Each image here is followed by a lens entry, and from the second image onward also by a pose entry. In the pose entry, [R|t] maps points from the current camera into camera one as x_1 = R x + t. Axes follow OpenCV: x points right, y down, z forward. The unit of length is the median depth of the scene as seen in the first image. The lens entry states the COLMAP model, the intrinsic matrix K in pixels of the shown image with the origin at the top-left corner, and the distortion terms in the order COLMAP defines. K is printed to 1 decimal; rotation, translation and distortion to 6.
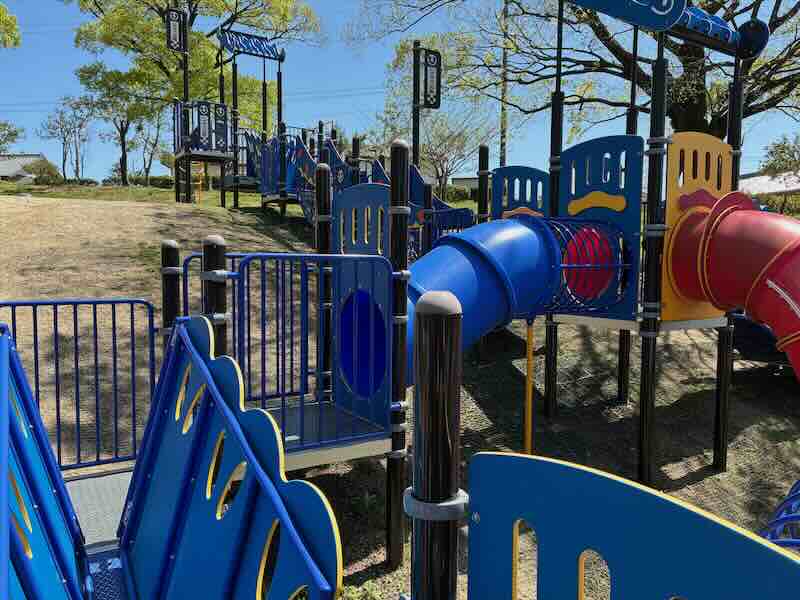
lens RADIAL K [[604.2, 0, 395.9], [0, 604.2, 295.0], [0, 0, 1]] dist [0.026632, -0.005515]
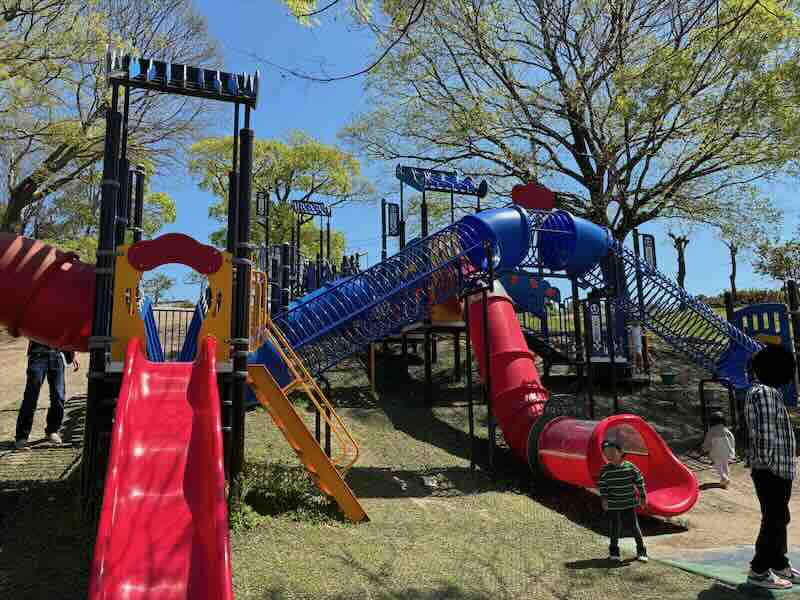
lens RADIAL K [[604.2, 0, 395.9], [0, 604.2, 295.0], [0, 0, 1]] dist [0.026632, -0.005515]
pose [[0.979666, -0.056518, -0.192512, 0.243264], [0.011742, 0.974011, -0.226197, 0.139318], [0.200293, 0.219337, 0.954869, -0.338413]]
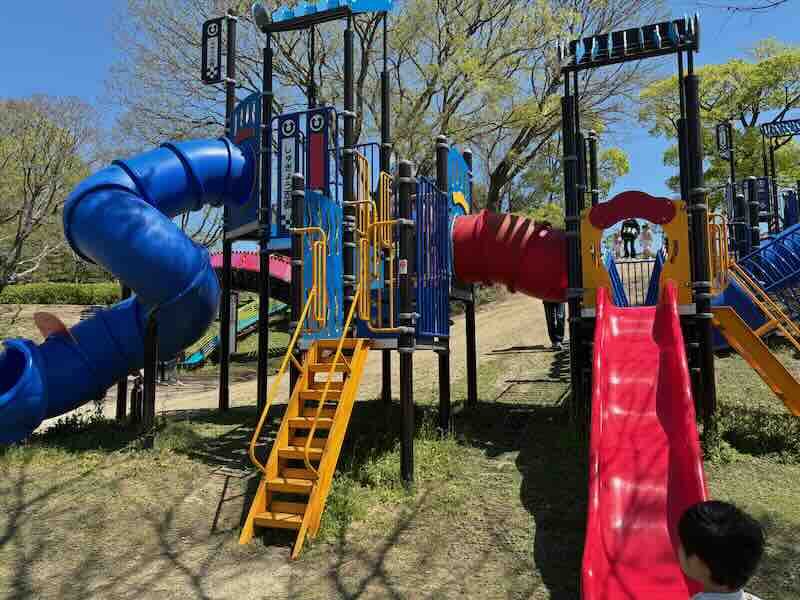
lens RADIAL K [[604.2, 0, 395.9], [0, 604.2, 295.0], [0, 0, 1]] dist [0.026632, -0.005515]
pose [[0.593666, -0.093892, -0.799215, 0.329401], [-0.034951, 0.989224, -0.142177, 0.175004], [0.803952, 0.112339, 0.583987, -0.466206]]
